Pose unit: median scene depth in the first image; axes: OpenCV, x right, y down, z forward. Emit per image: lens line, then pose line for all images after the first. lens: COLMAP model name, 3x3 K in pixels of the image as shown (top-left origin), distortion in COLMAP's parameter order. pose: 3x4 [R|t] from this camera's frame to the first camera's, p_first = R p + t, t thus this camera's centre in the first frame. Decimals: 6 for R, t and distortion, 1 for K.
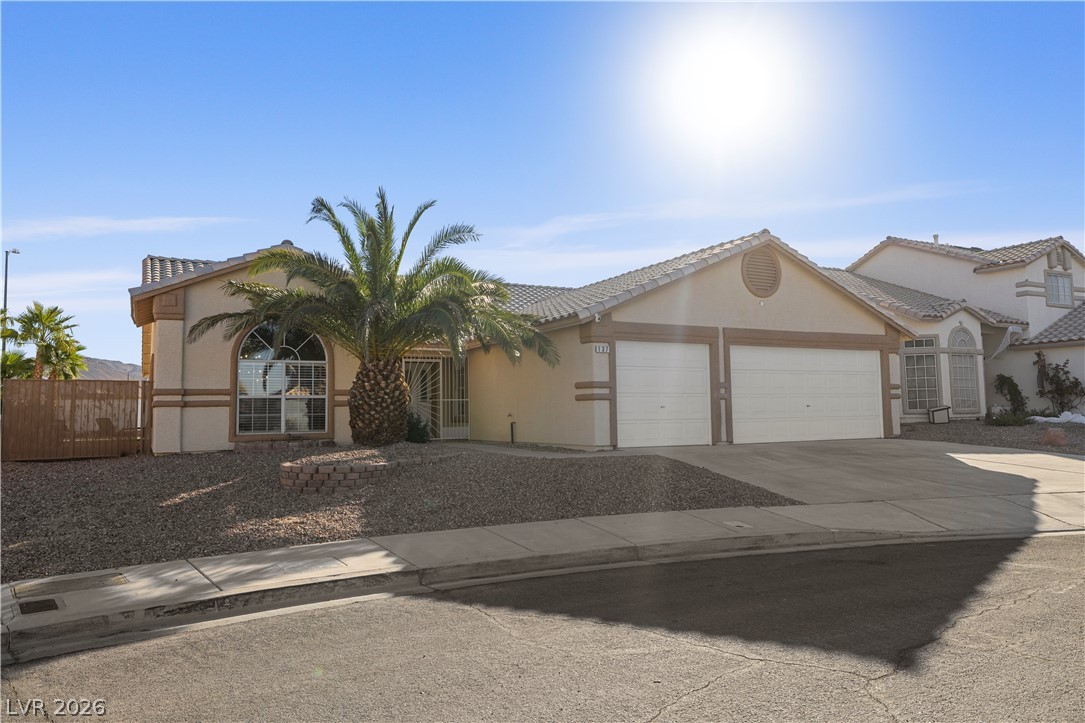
lens RADIAL K [[749.3, 0, 542.4], [0, 749.3, 359.0], [0, 0, 1]] dist [0.012427, 0.001832]
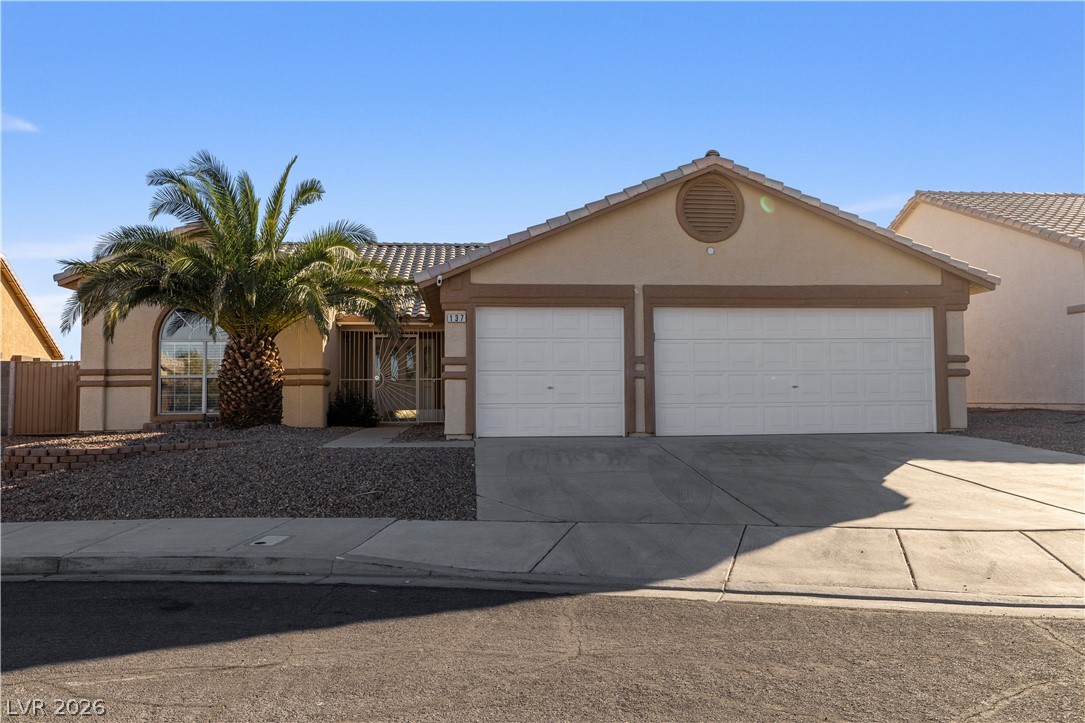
lens RADIAL K [[804.6, 0, 542.5], [0, 804.6, 366.0], [0, 0, 1]] dist [-0.004436, -0.004409]
pose [[0.924854, -0.008349, -0.380230, 0.483209], [0.022980, 0.999159, 0.033955, 0.011412], [0.379627, -0.040141, 0.924268, 0.201624]]
